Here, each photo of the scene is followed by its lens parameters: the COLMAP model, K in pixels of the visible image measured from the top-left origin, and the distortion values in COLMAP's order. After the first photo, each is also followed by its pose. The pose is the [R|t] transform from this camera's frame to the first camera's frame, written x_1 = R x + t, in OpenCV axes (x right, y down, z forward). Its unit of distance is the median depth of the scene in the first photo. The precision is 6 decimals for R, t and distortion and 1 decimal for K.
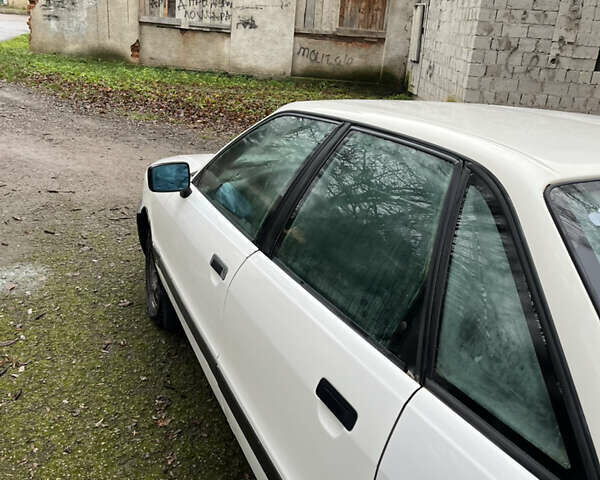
lens RADIAL K [[597.4, 0, 300.8], [0, 597.4, 231.5], [0, 0, 1]] dist [0.013133, 0.009235]
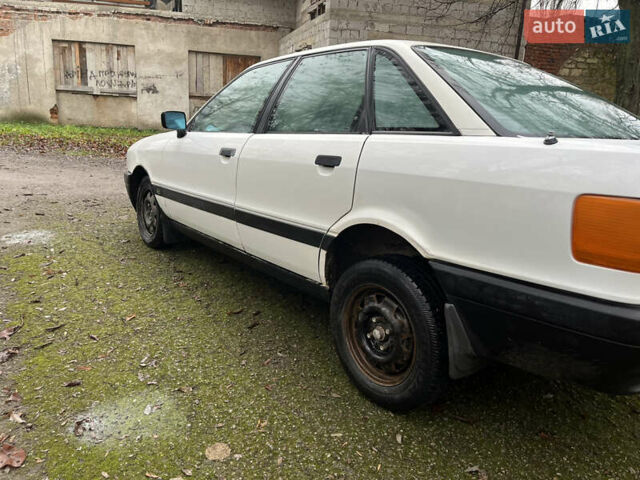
lens RADIAL K [[486.0, 0, 320.0], [0, 486.0, 240.0], [0, 0, 1]] dist [0.068232, -0.114372]
pose [[0.959295, -0.098855, 0.264538, -0.050257], [0.119162, 0.990949, -0.061810, 0.076252], [-0.256033, 0.090817, 0.962392, -0.065011]]
